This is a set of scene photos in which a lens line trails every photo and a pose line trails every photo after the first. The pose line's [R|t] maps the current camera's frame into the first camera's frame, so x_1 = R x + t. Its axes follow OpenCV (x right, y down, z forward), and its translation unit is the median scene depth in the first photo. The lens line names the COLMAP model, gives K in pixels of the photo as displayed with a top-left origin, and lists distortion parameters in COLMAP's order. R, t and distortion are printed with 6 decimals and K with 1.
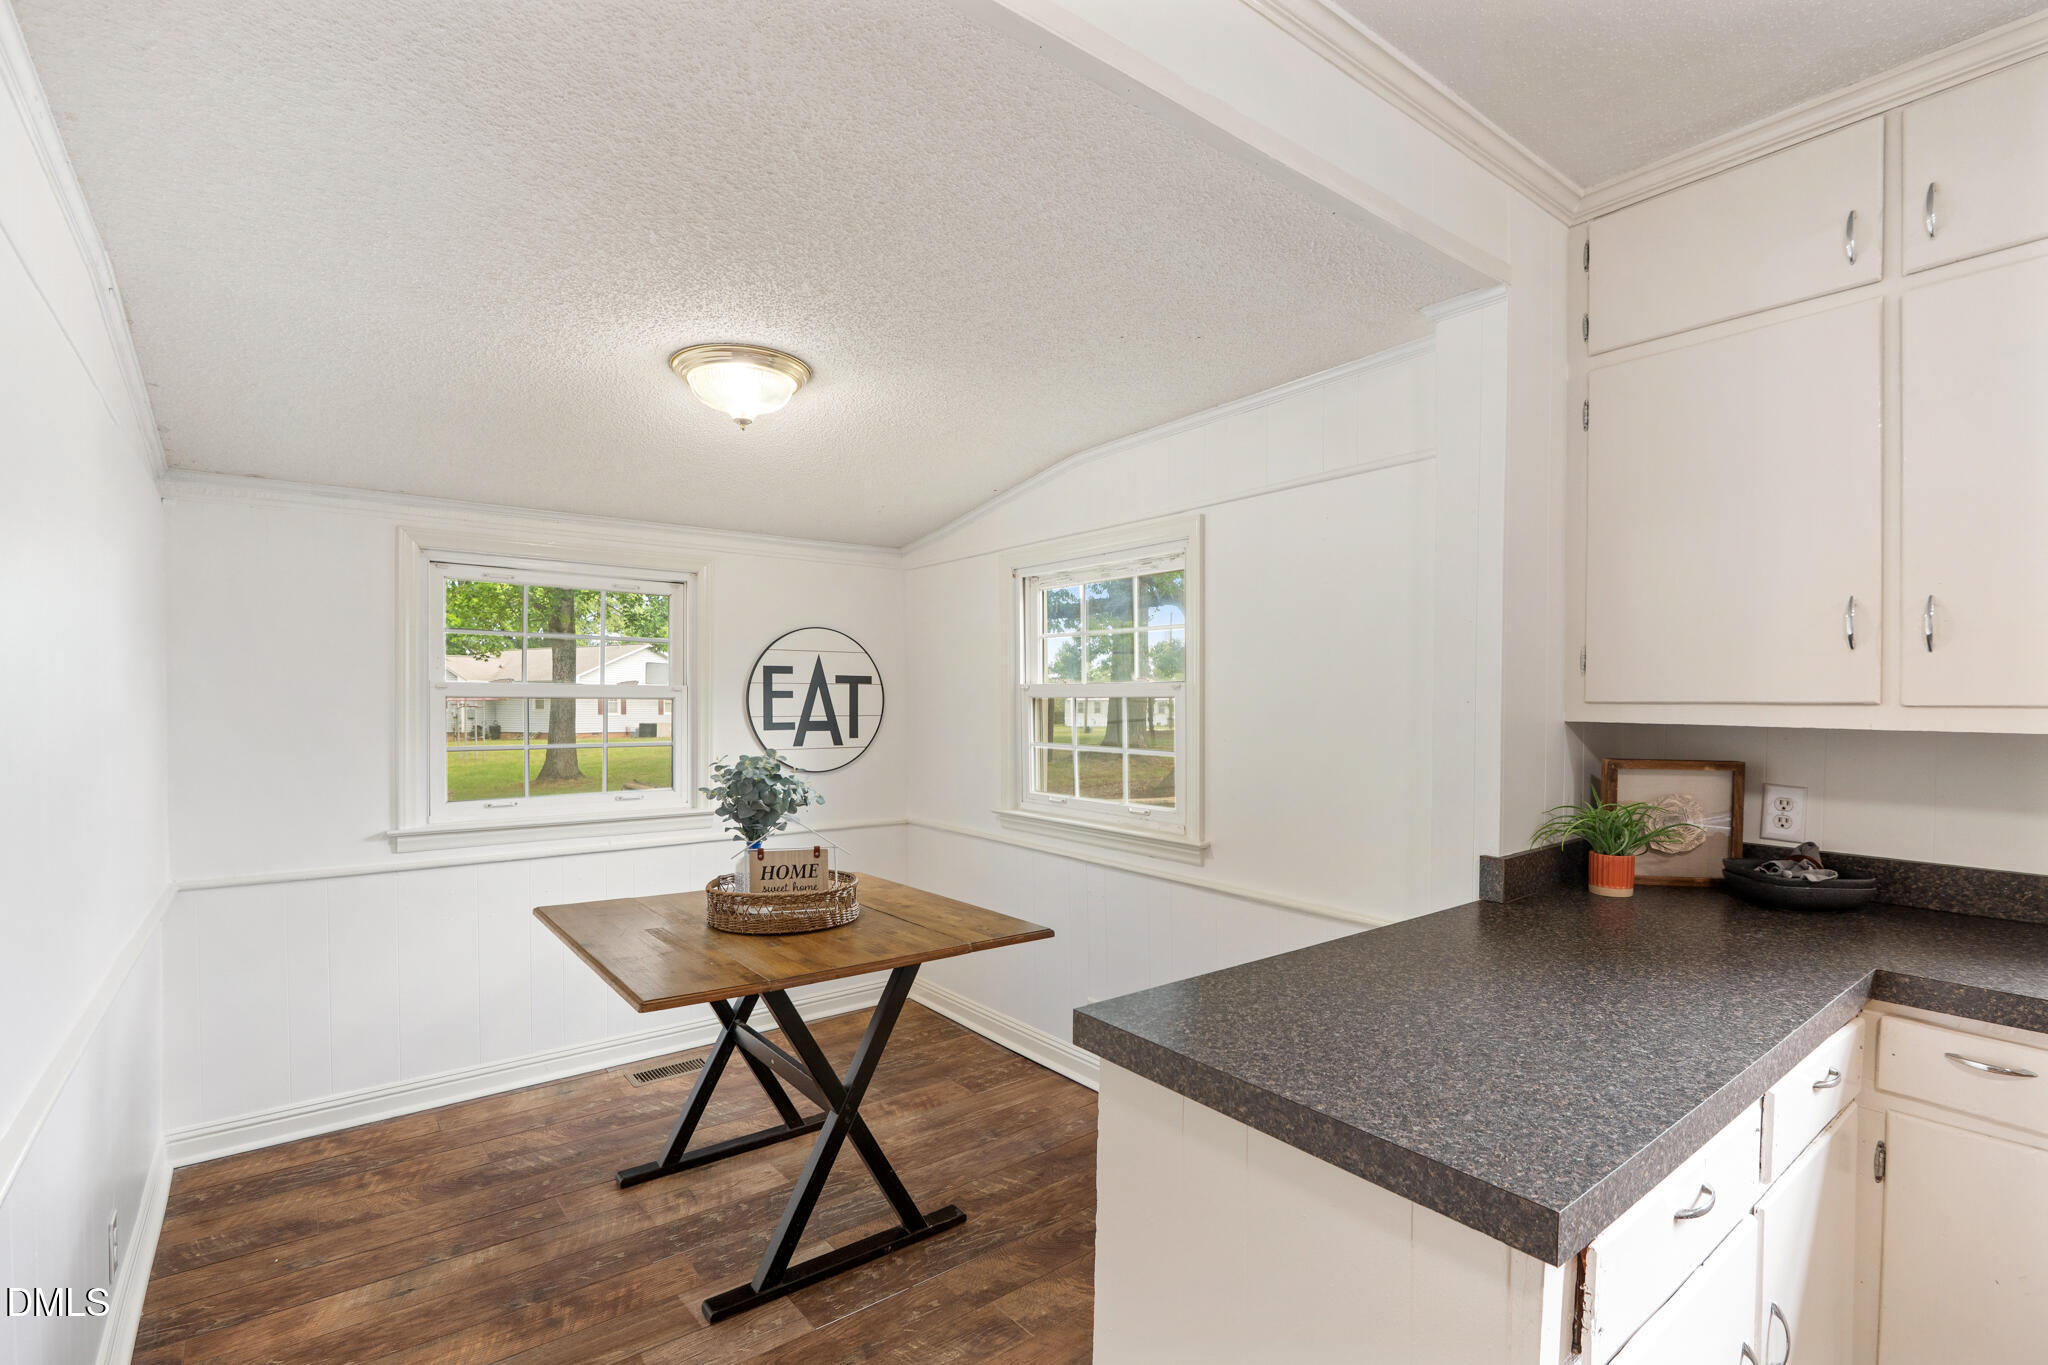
lens RADIAL K [[943.0, 0, 1029.5], [0, 943.0, 712.9], [0, 0, 1]] dist [0.000522, -0.000471]
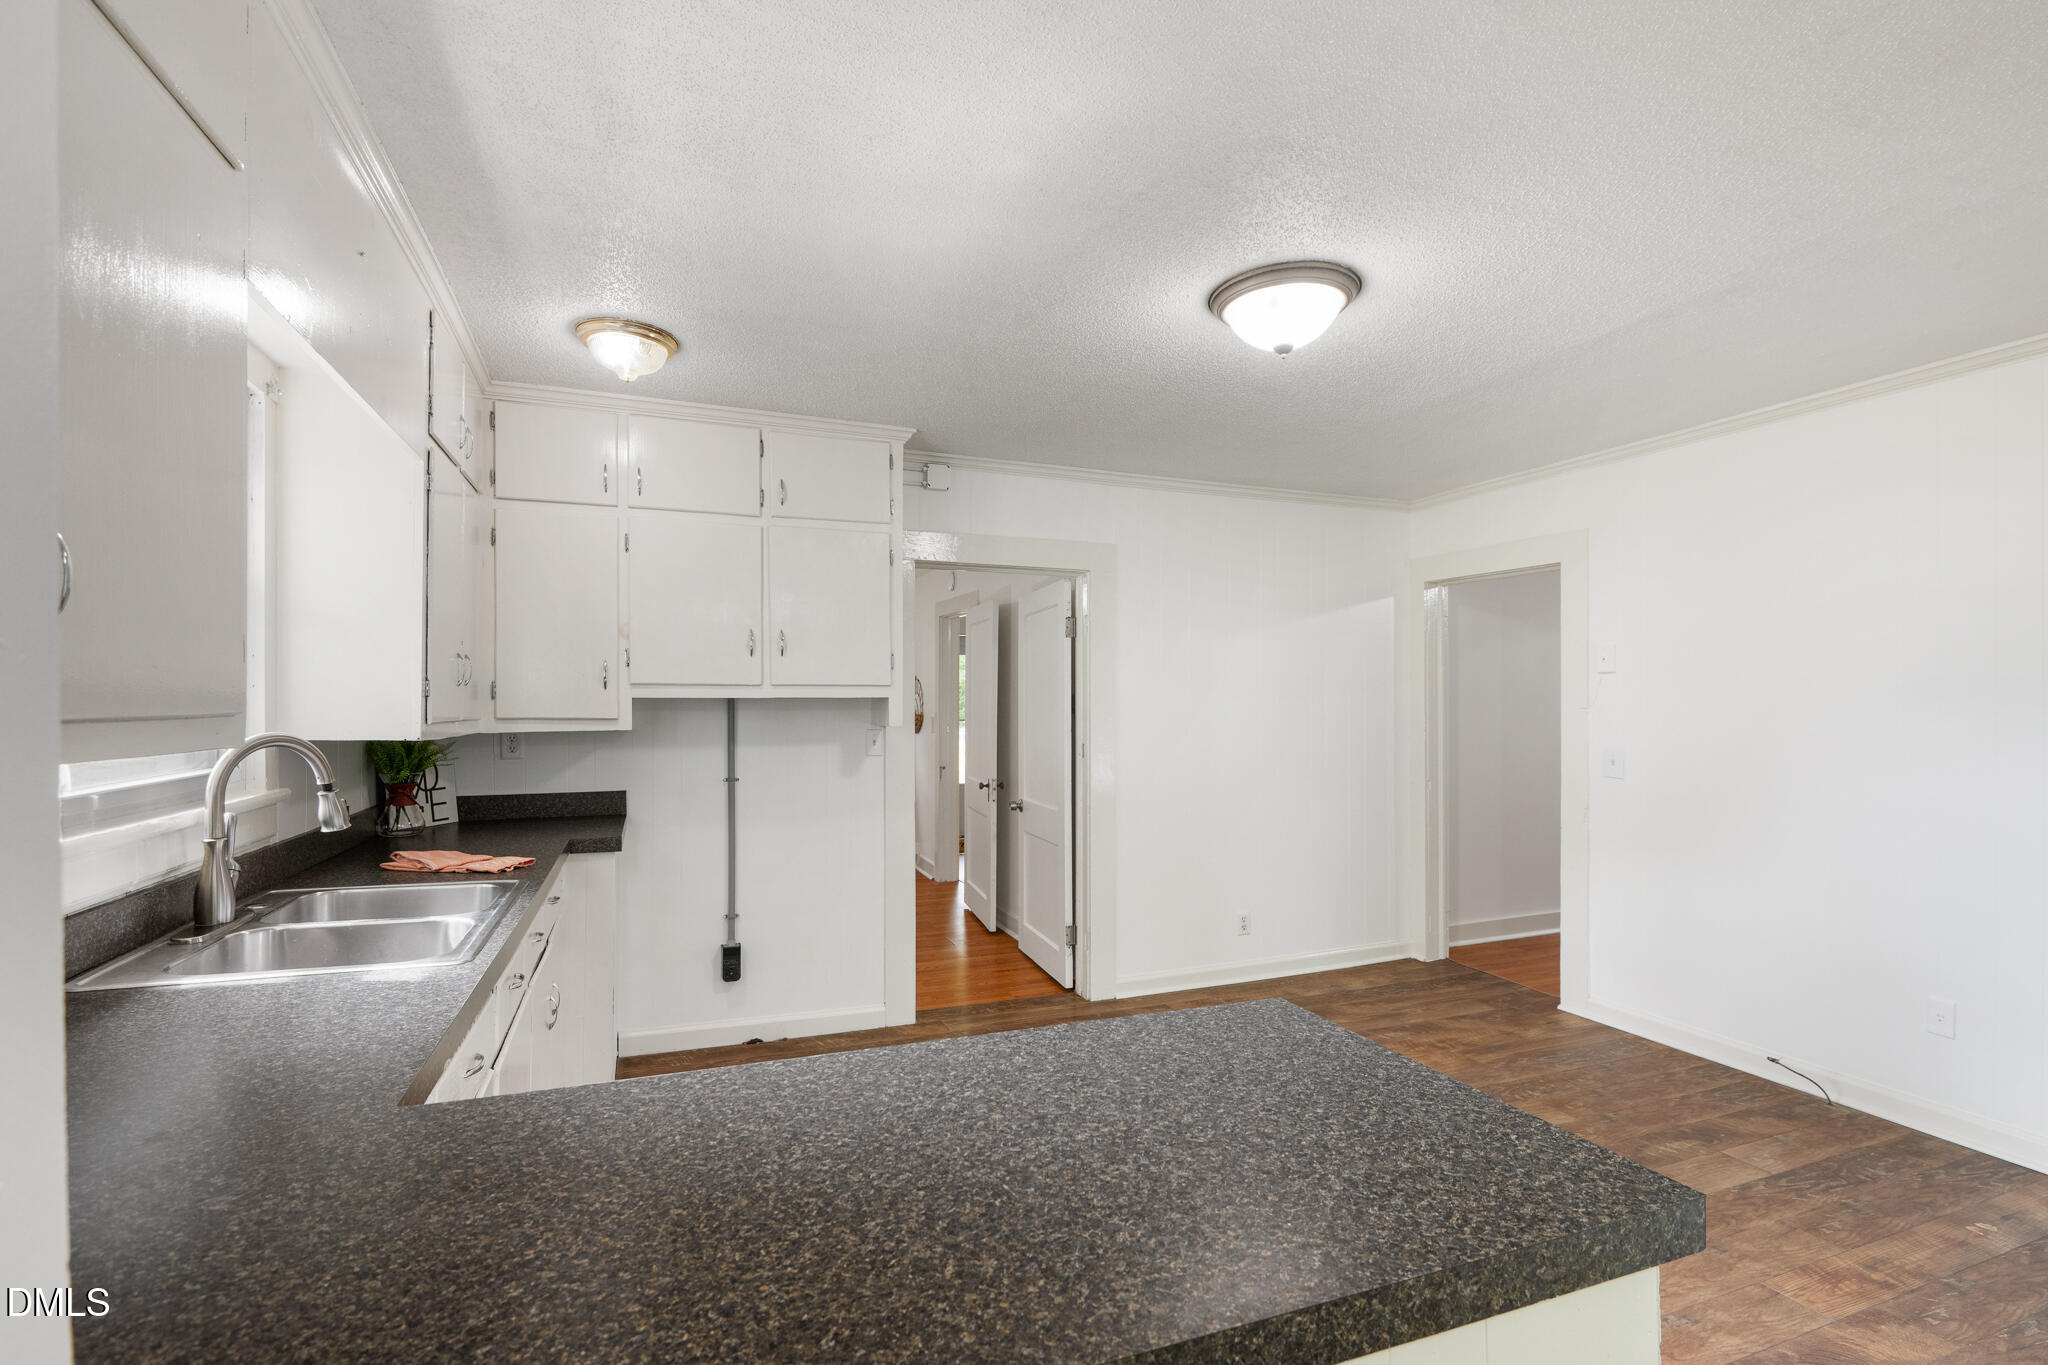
lens RADIAL K [[942.4, 0, 1029.8], [0, 942.4, 717.6], [0, 0, 1]] dist [0.016488, -0.000209]
pose [[-0.957361, -0.012513, 0.288623, 0.154050], [-0.003249, 0.999465, 0.032553, -0.019243], [-0.288876, 0.030228, -0.956889, 0.869532]]
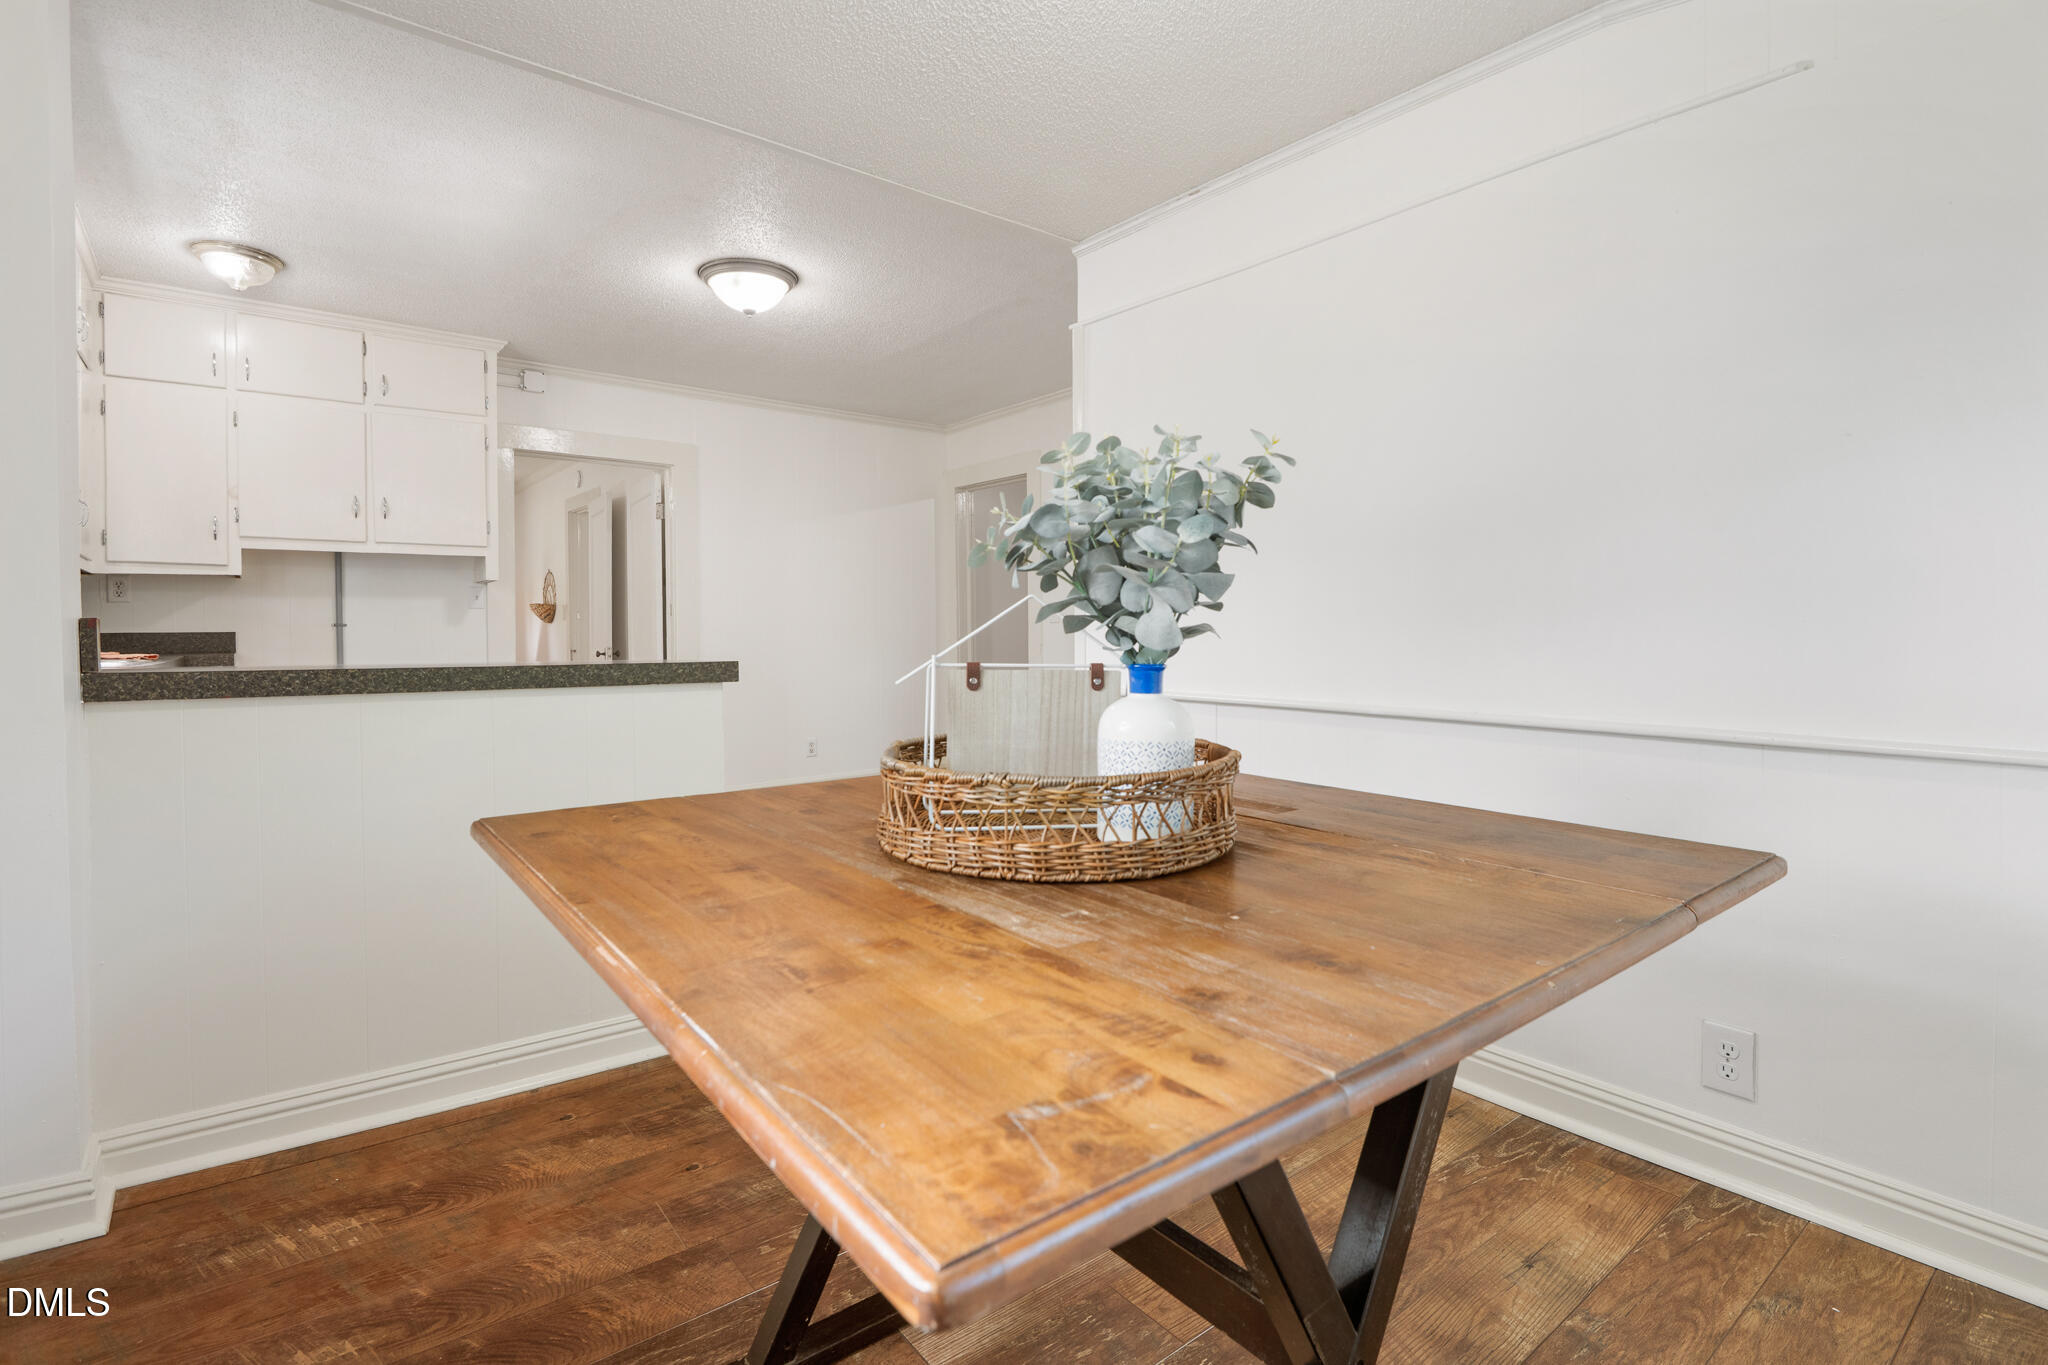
lens RADIAL K [[964.0, 0, 1031.4], [0, 964.0, 650.3], [0, 0, 1]] dist [0.002314, -0.006796]
pose [[-0.999946, -0.000927, -0.010349, -0.241275], [-0.001295, 0.999365, 0.035613, 0.110000], [0.010309, 0.035625, -0.999312, 1.399290]]
